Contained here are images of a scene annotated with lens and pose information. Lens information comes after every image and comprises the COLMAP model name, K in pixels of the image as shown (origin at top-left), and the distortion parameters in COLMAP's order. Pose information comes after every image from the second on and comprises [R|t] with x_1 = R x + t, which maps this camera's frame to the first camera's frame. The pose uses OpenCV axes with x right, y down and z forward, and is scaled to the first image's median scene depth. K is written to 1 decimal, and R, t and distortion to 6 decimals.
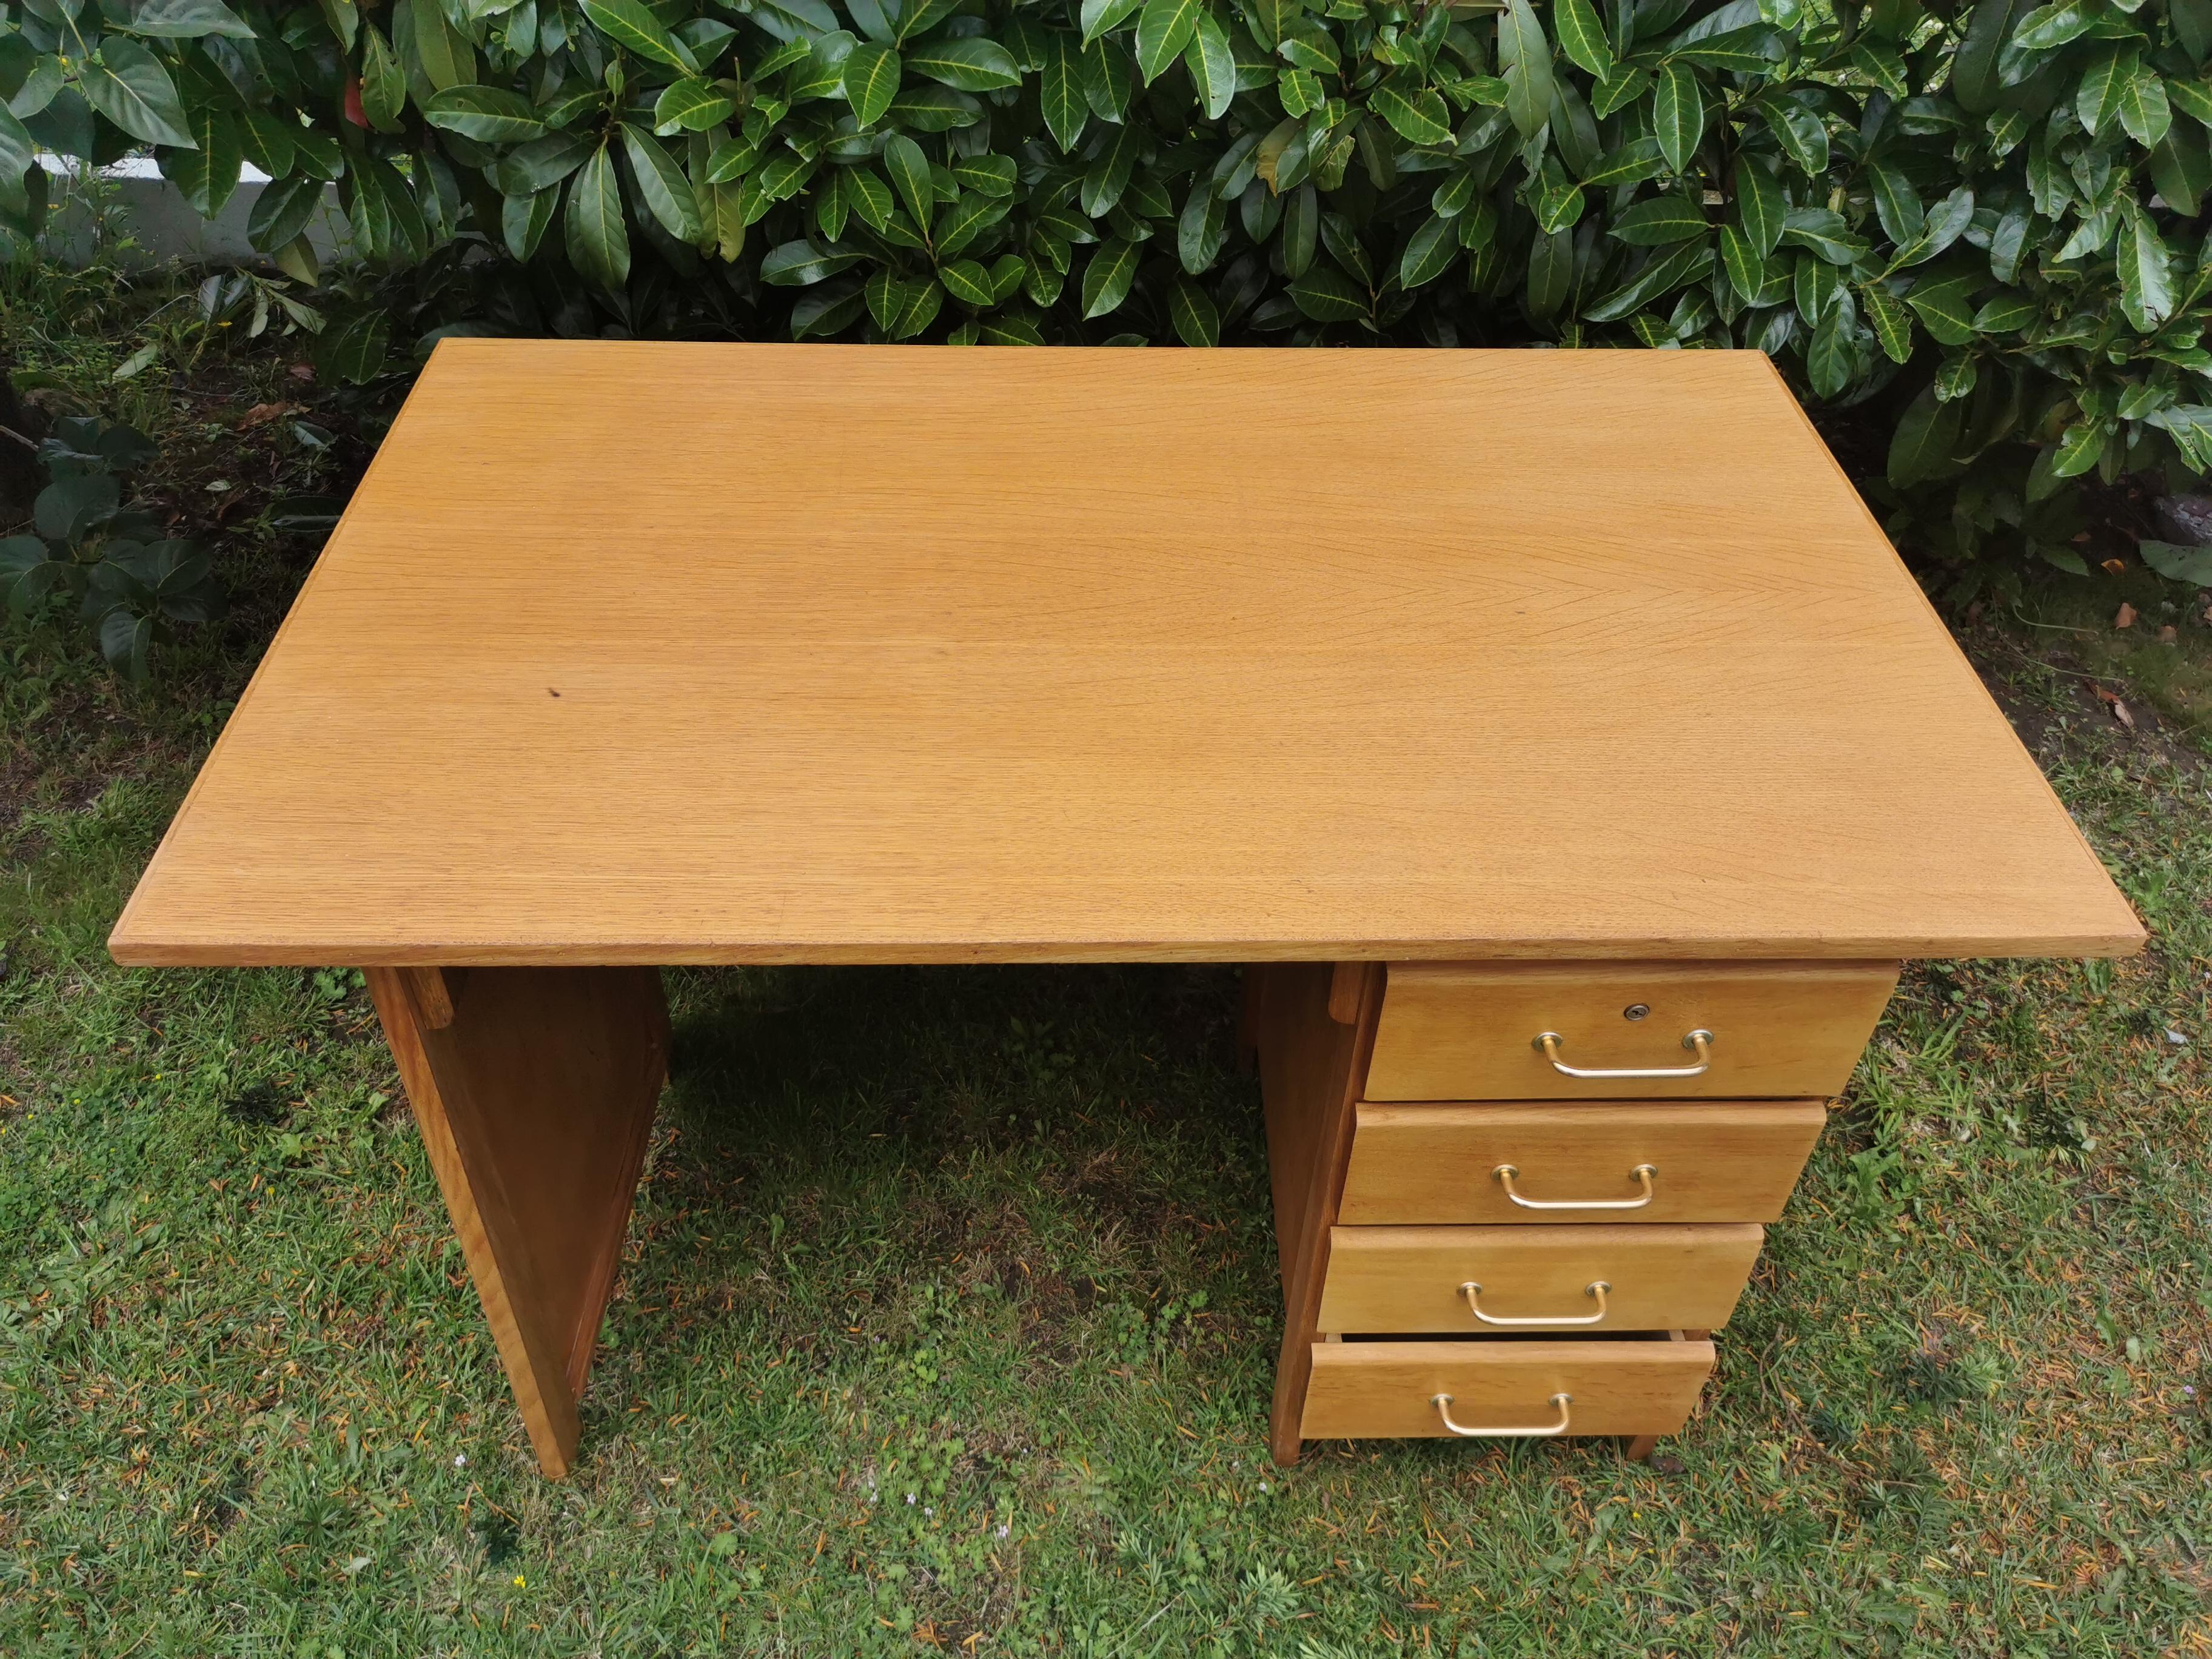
lens RADIAL K [[1672.2, 0, 1108.3], [0, 1672.2, 842.6], [0, 0, 1]] dist [0.032495, -0.038725]
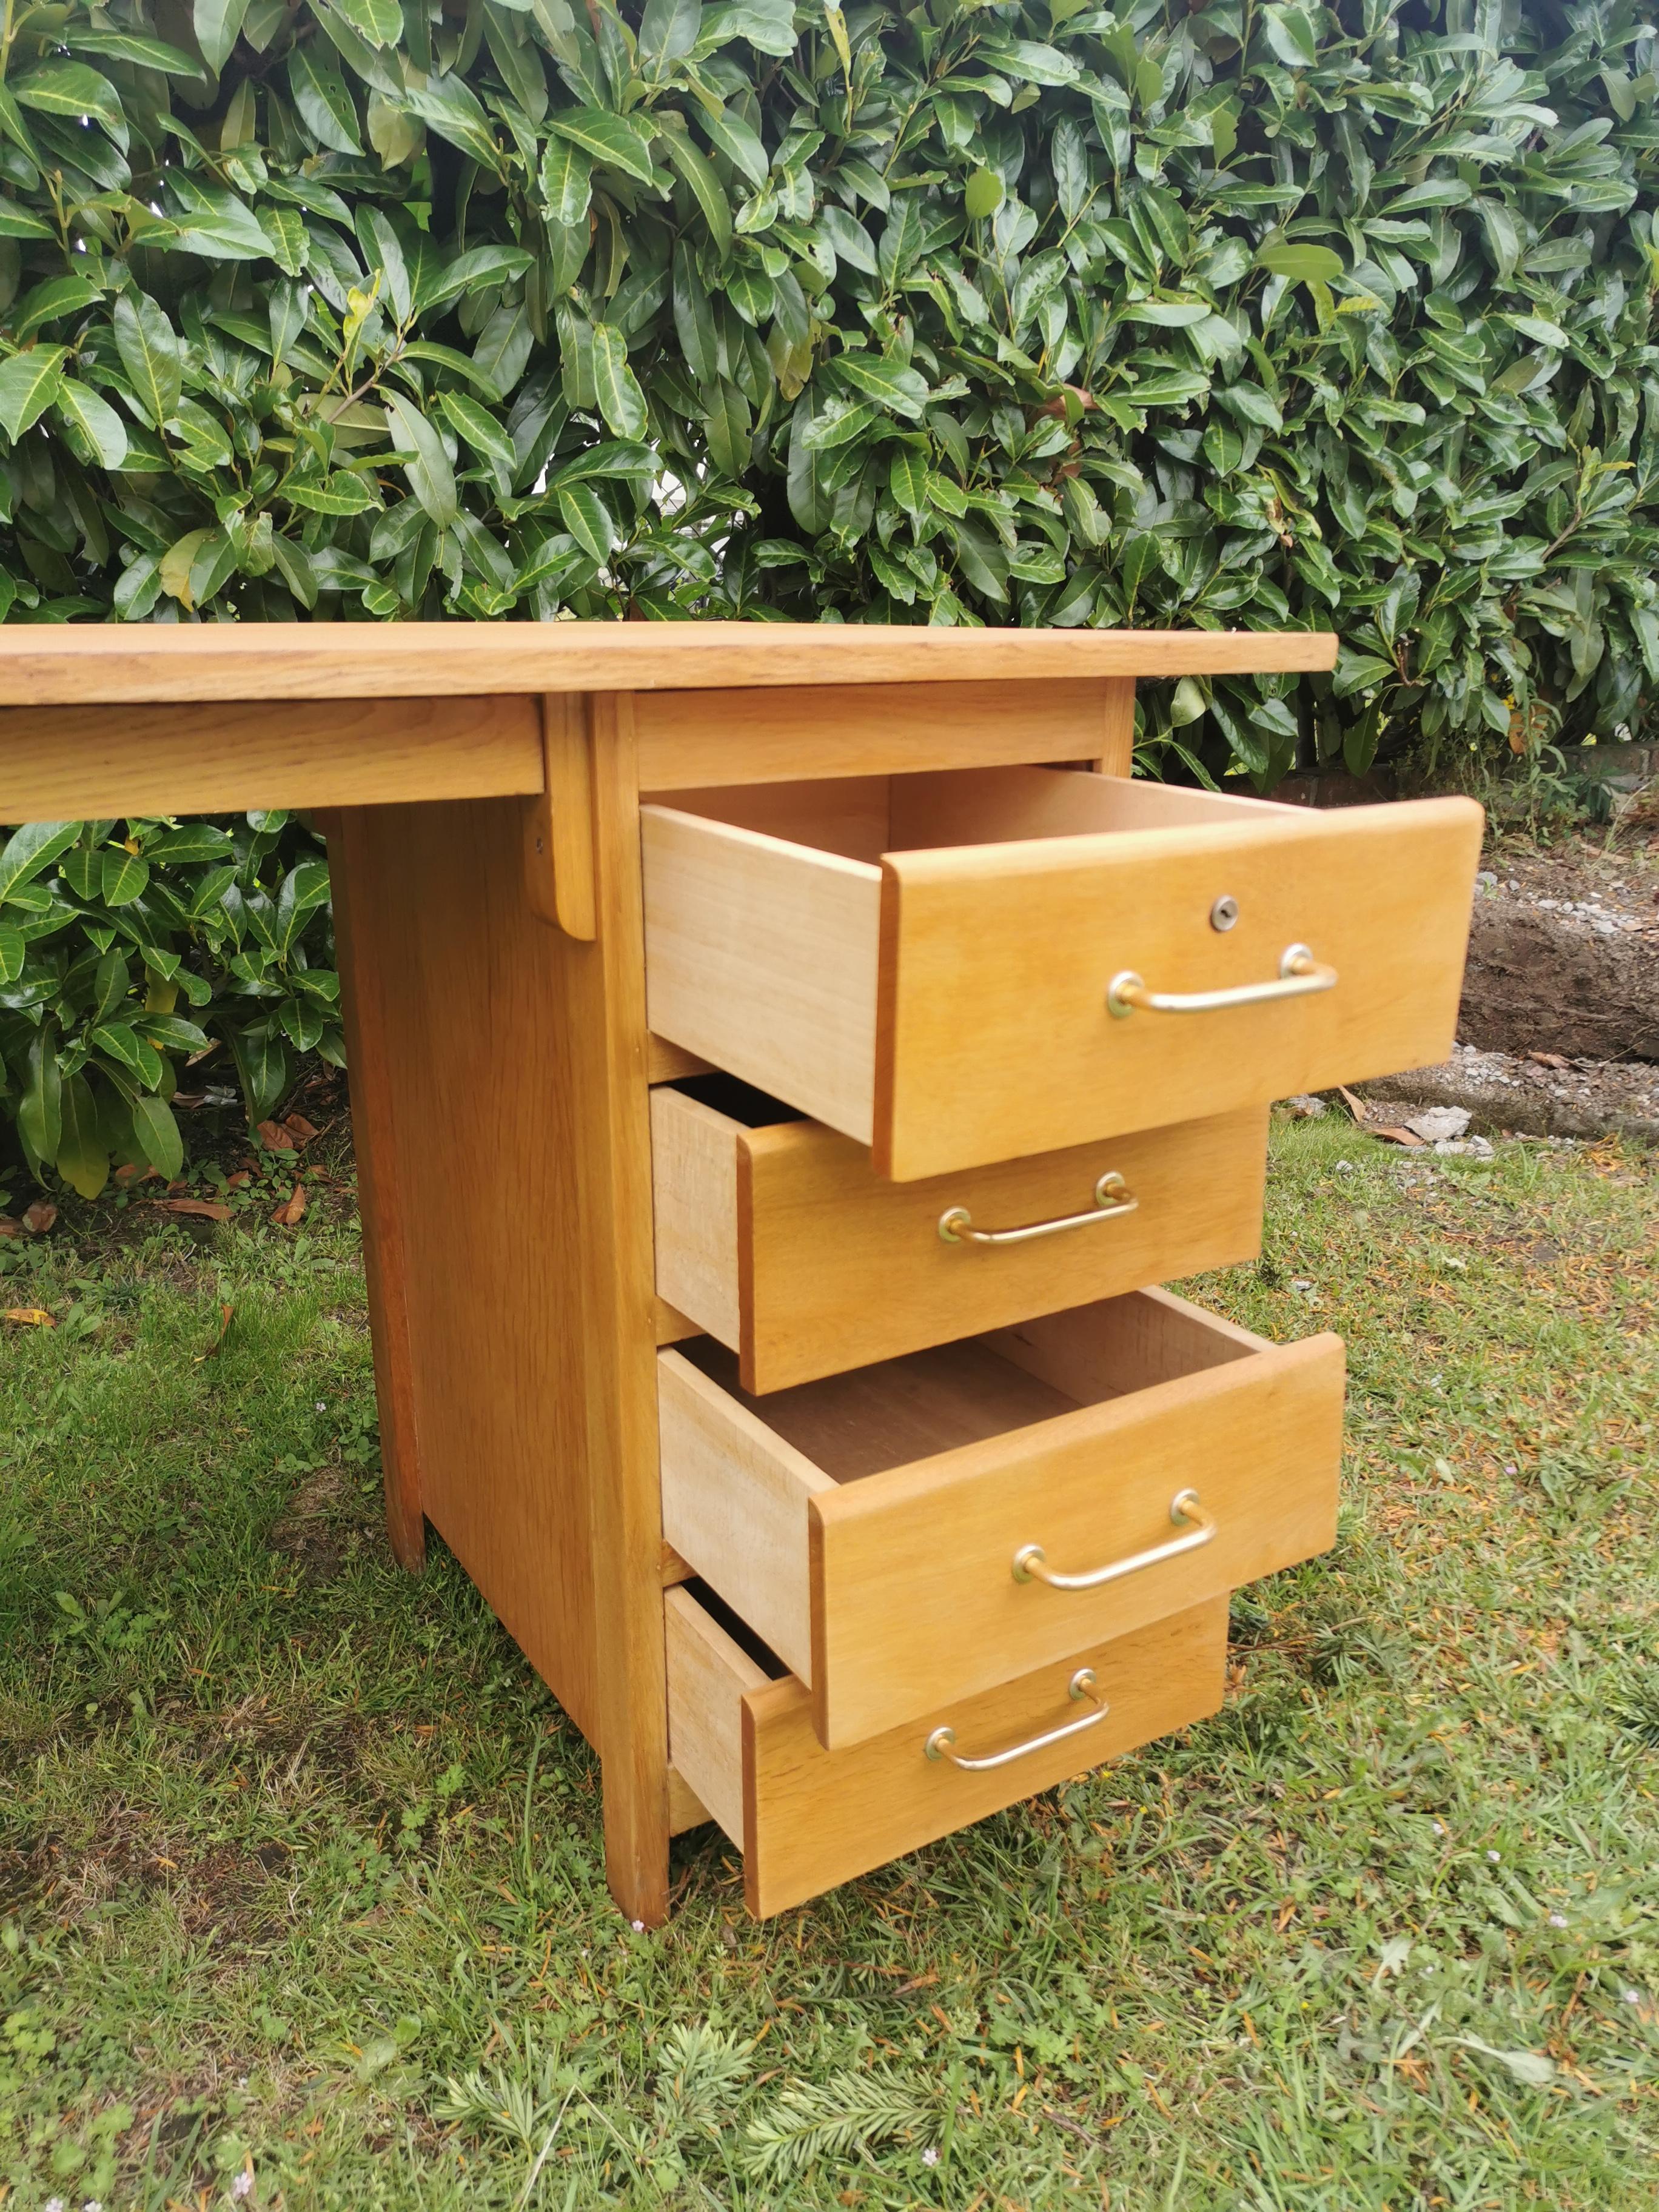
lens RADIAL K [[1672.2, 0, 835.2], [0, 1672.2, 1115.1], [0, 0, 1]] dist [0.032495, -0.038725]
pose [[0.863900, -0.169750, 0.474197, -0.093412], [0.358315, 0.868791, -0.341778, 0.347129], [-0.353961, 0.465174, 0.811372, 0.292534]]
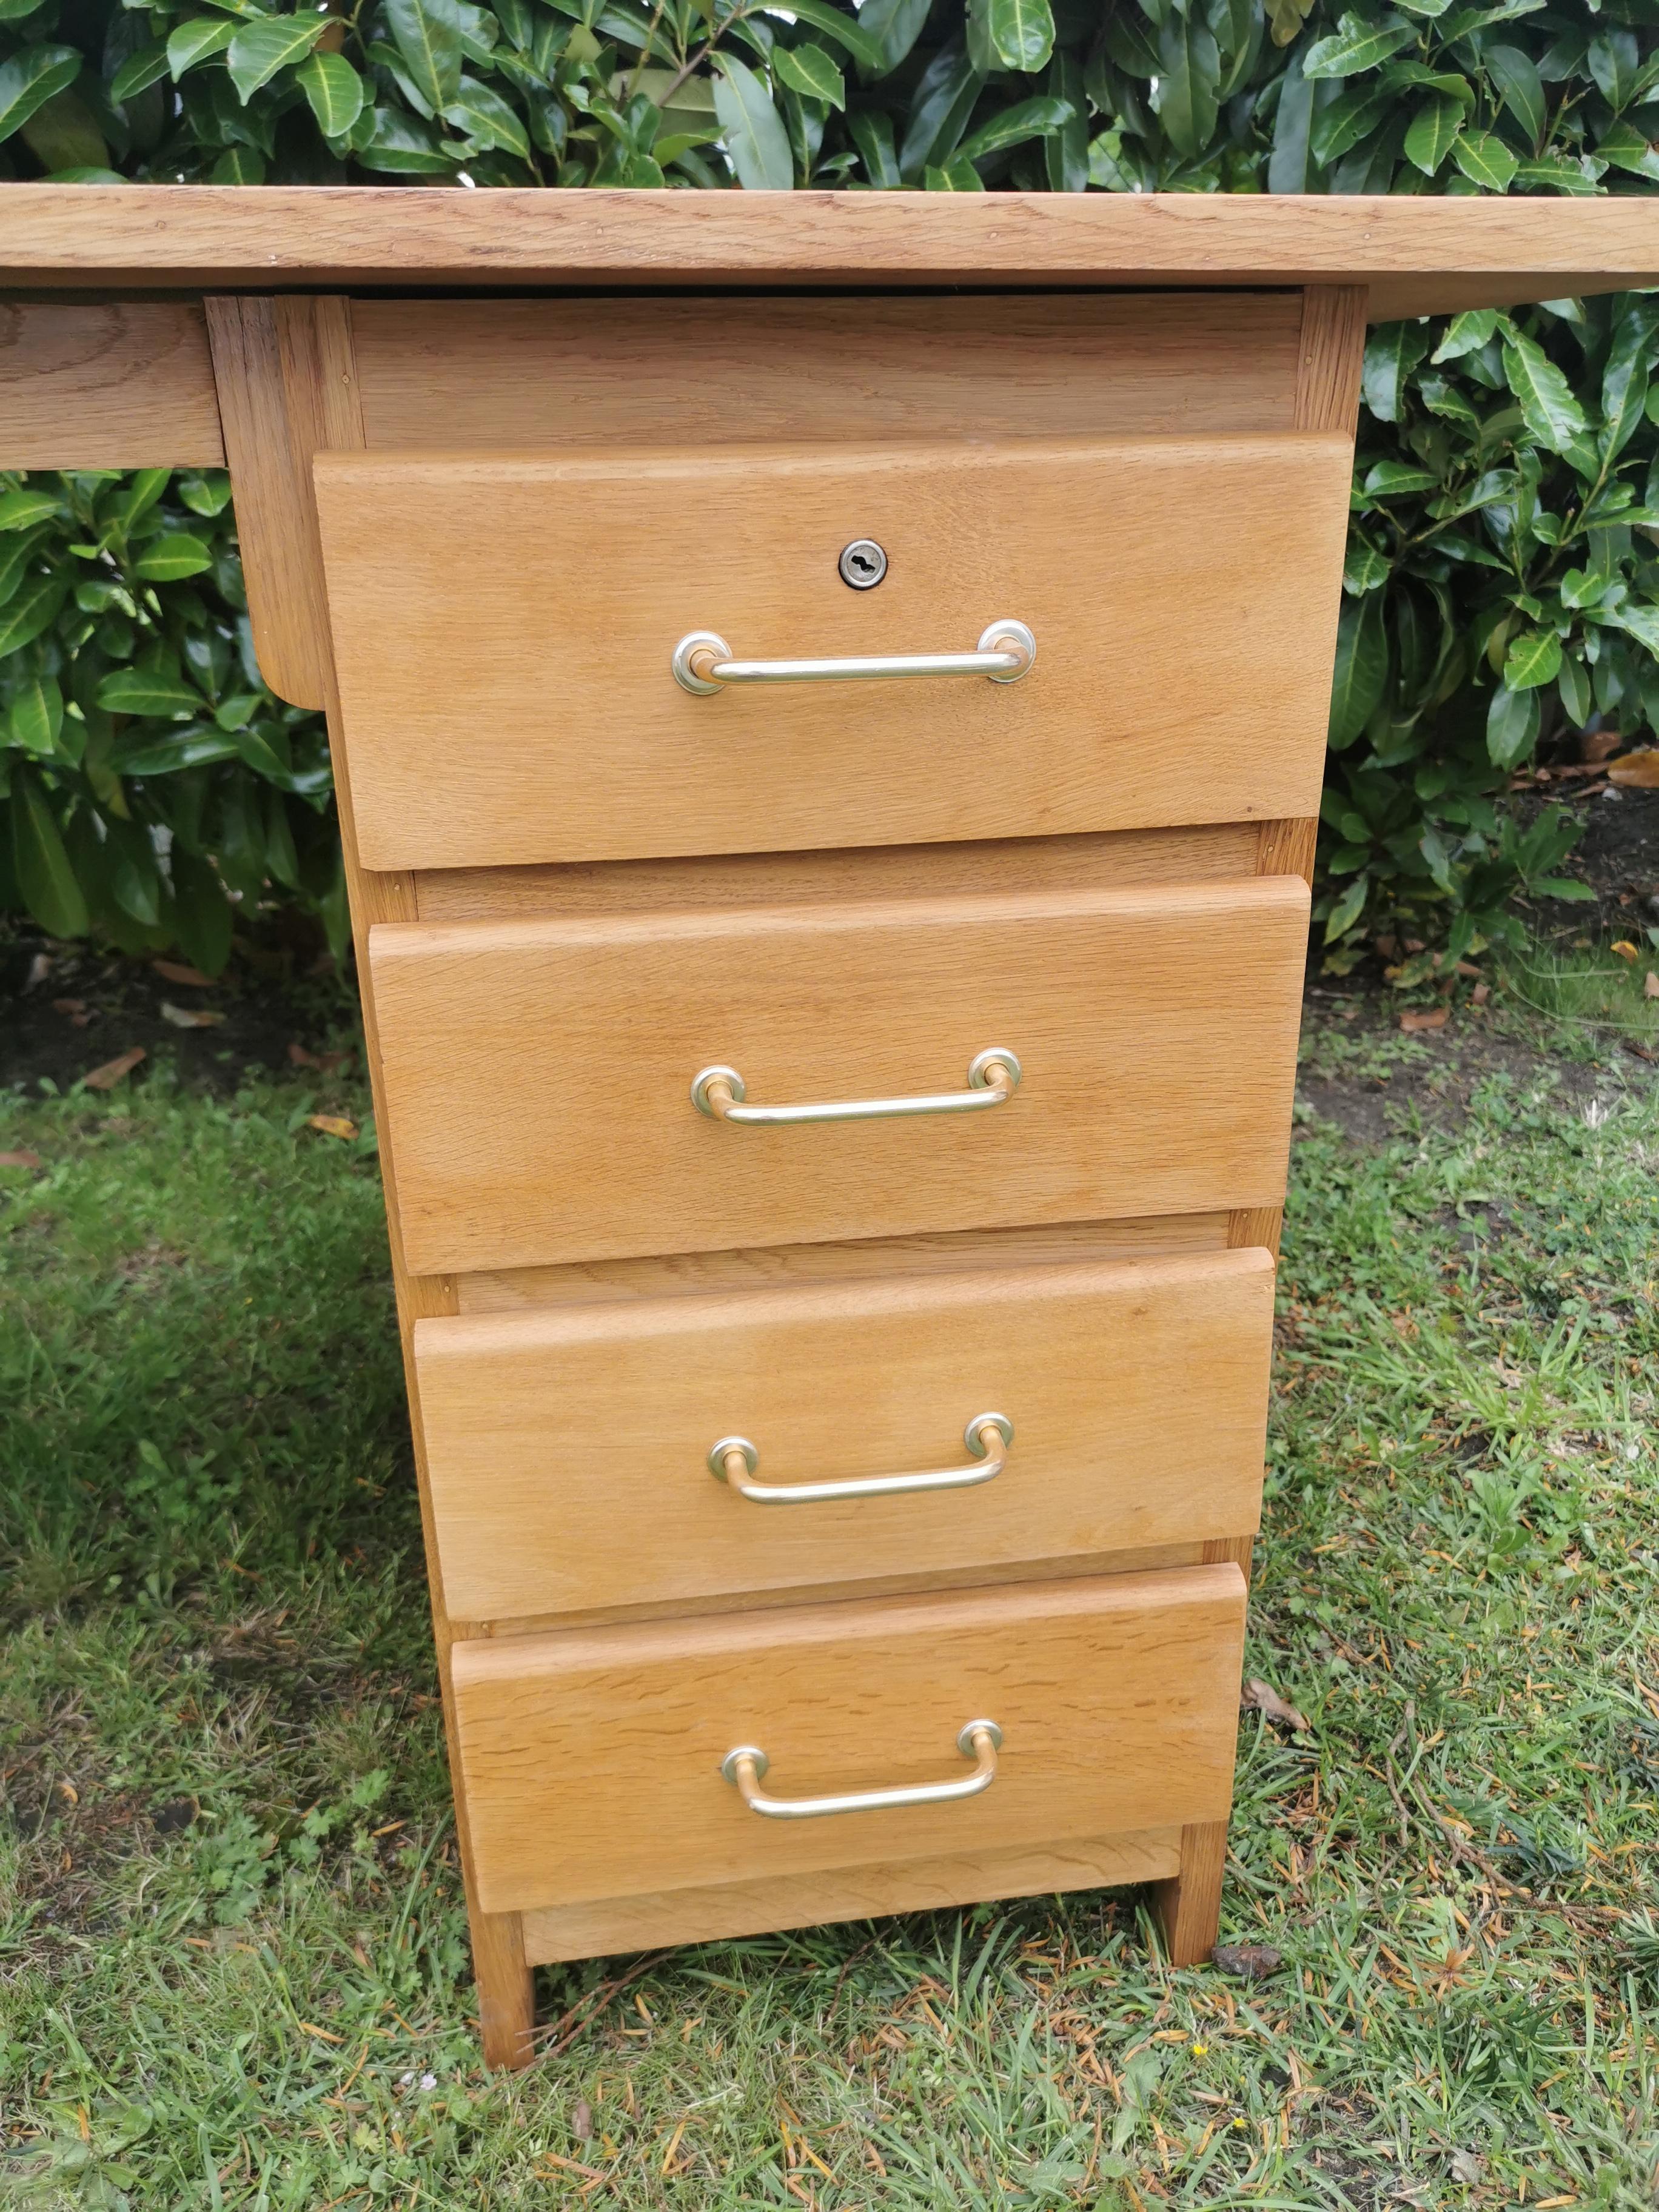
lens RADIAL K [[1725.6, 0, 819.0], [0, 1725.6, 1105.4], [0, 0, 1]] dist [0.007450, -0.004197]
pose [[0.991667, -0.080090, 0.100902, 0.169082], [0.111541, 0.925685, -0.361478, 0.305571], [-0.064453, 0.369720, 0.926905, 0.420706]]
